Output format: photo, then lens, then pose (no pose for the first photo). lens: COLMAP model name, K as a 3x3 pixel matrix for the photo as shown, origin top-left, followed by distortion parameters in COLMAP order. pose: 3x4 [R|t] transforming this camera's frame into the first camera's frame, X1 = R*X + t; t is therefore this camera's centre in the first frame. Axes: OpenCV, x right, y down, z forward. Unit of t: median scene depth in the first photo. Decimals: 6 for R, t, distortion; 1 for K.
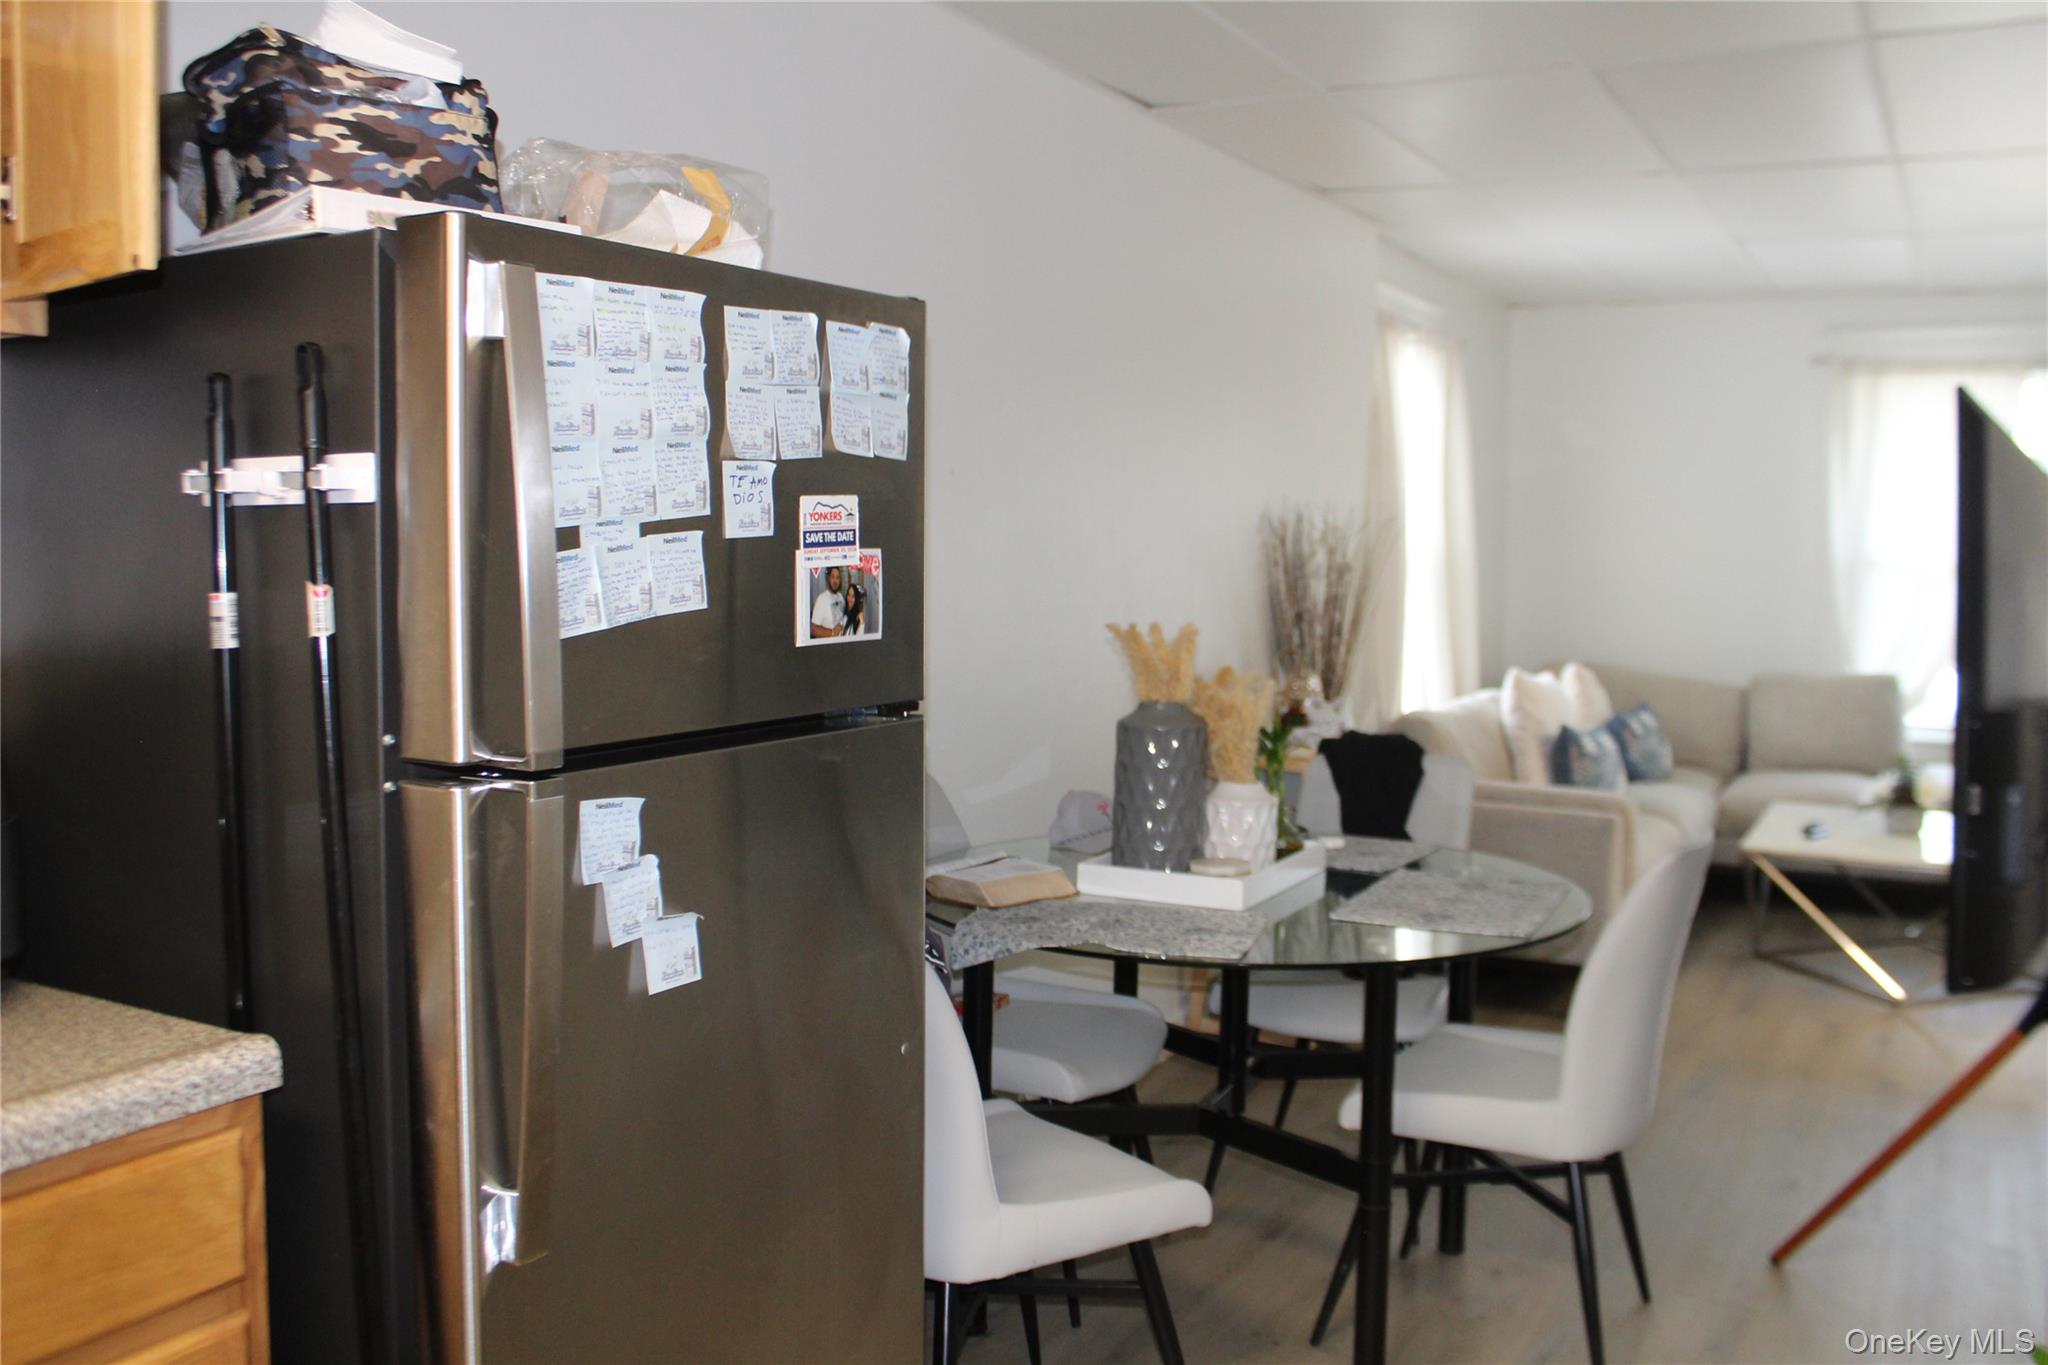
lens RADIAL K [[1794.4, 0, 1026.8], [0, 1794.4, 679.4], [0, 0, 1]] dist [-0.020401, 0.005279]
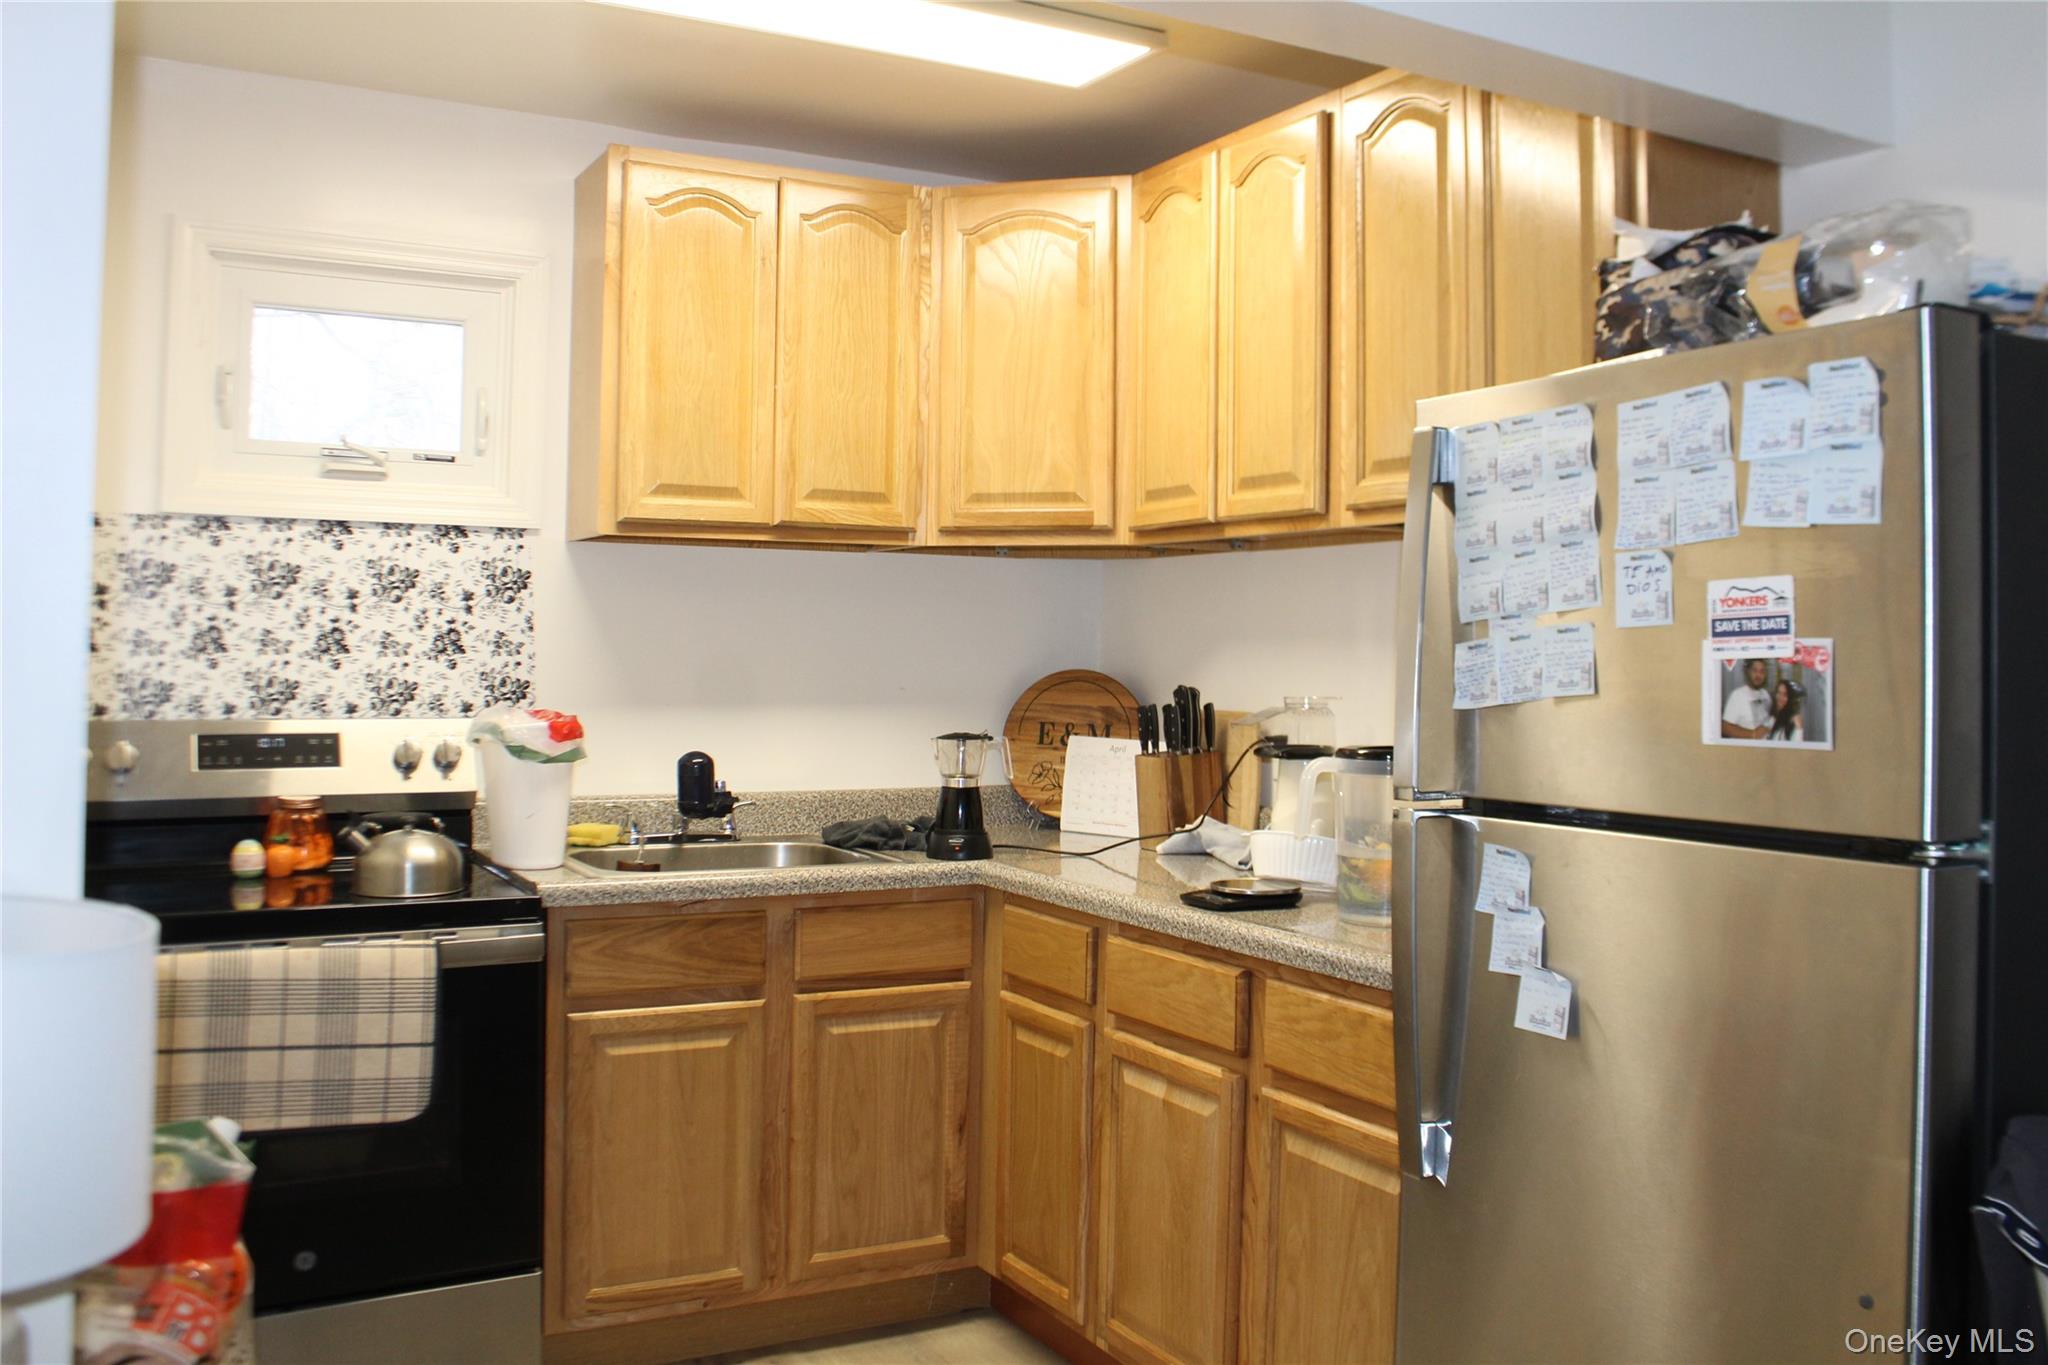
lens RADIAL K [[1794.4, 0, 1023.2], [0, 1794.4, 679.3], [0, 0, 1]] dist [-0.020401, 0.005279]
pose [[-0.517802, 0.005331, -0.855484, 0.828566], [-0.076261, 0.995712, 0.052364, -0.072090], [0.852095, 0.092355, -0.515175, 1.158302]]
